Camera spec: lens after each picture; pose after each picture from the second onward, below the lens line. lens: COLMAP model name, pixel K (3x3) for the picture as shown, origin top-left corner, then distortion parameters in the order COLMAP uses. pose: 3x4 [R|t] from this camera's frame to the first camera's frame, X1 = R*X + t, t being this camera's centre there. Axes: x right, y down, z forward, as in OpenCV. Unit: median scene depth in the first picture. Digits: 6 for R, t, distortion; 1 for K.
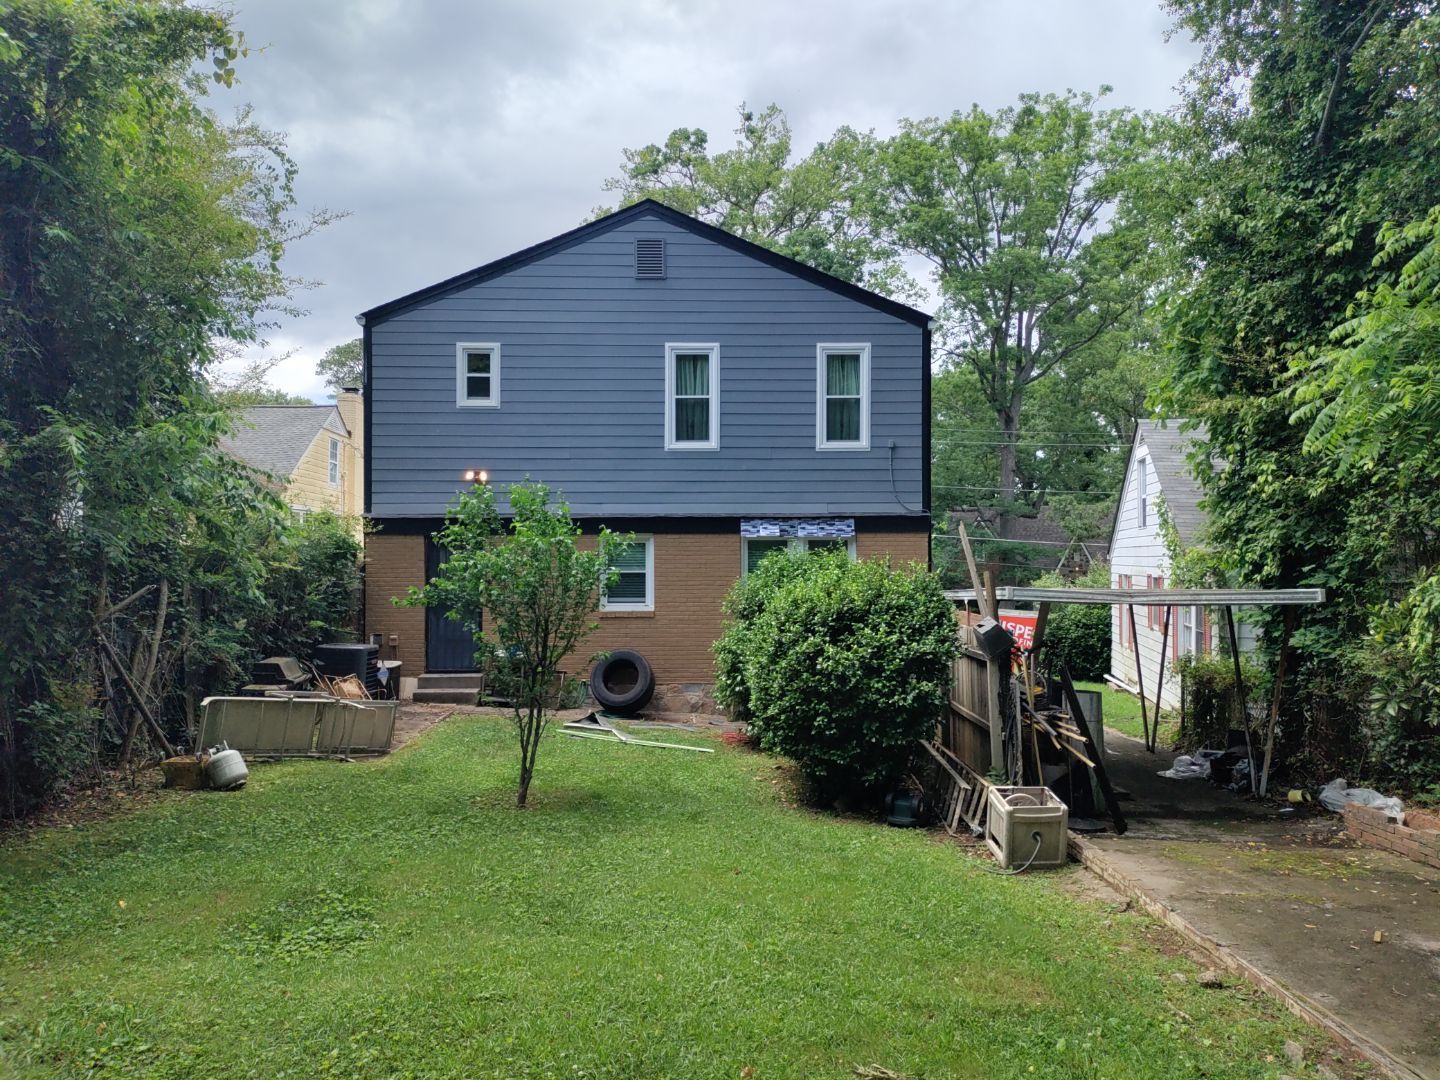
lens RADIAL K [[1045.7, 0, 720.0], [0, 1045.7, 540.0], [0, 0, 1]] dist [0.023952, -0.002966]
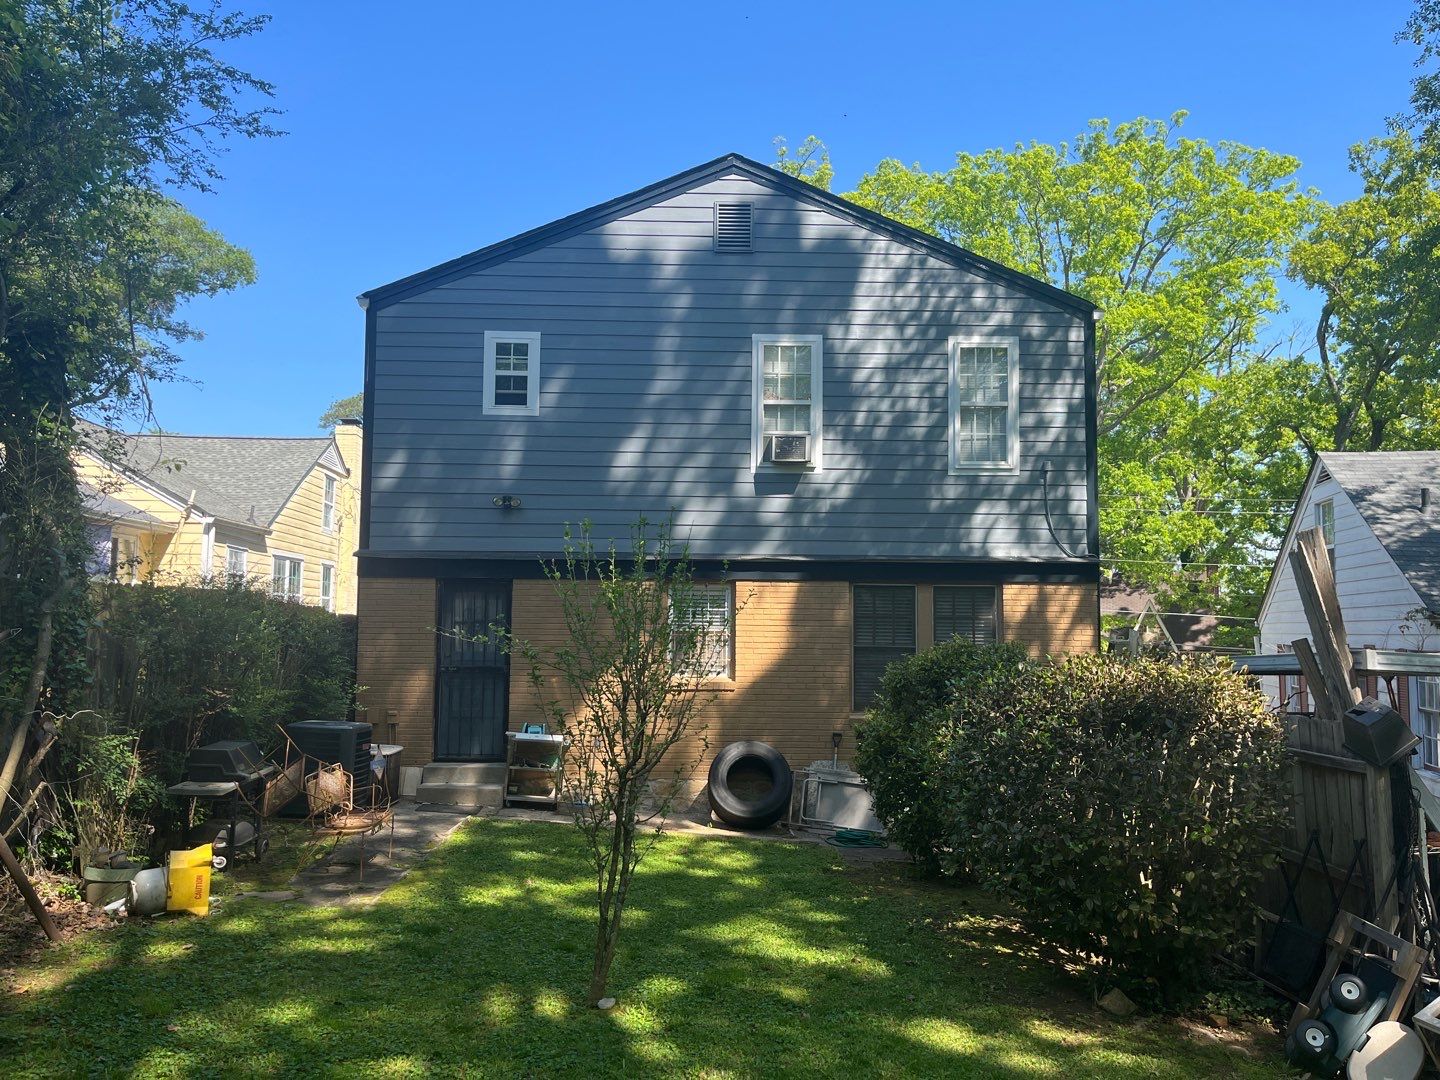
lens RADIAL K [[1045.7, 0, 720.0], [0, 1045.7, 540.0], [0, 0, 1]] dist [0.023952, -0.002966]
pose [[0.999950, 0.009562, 0.003085, -0.077333], [-0.009323, 0.997504, -0.069986, 0.018866], [-0.003747, 0.069954, 0.997543, 0.231998]]
